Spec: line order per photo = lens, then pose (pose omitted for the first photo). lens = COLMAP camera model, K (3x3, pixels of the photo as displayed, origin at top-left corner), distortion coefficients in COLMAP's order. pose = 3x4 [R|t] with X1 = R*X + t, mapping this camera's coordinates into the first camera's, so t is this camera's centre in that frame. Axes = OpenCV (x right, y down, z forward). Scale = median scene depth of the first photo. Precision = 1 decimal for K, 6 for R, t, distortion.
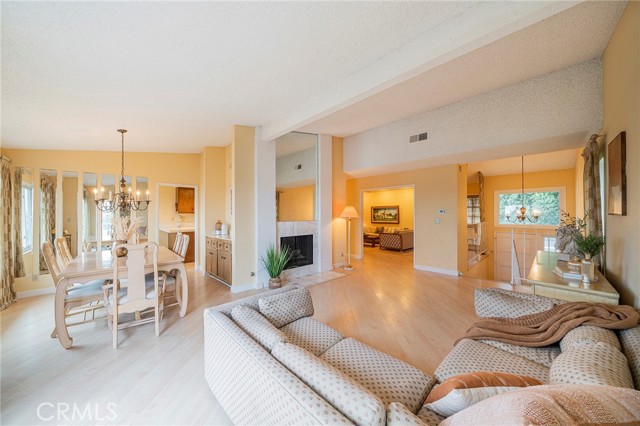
lens RADIAL K [[219.3, 0, 320.3], [0, 219.3, 213.8], [0, 0, 1]] dist [-0.005204, 0.000257]
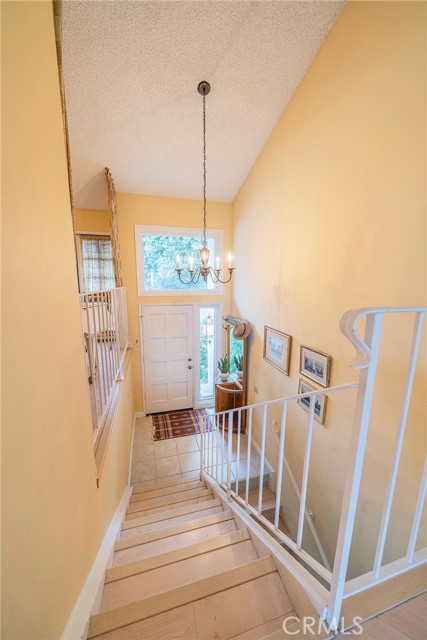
lens RADIAL K [[219.3, 0, 212.2], [0, 219.3, 317.9], [0, 0, 1]] dist [-0.005204, 0.000257]
pose [[0.484422, -0.138074, 0.863870, 0.392580], [-0.007281, 0.986796, 0.161804, 0.022595], [-0.874804, -0.084671, 0.477020, 0.555287]]
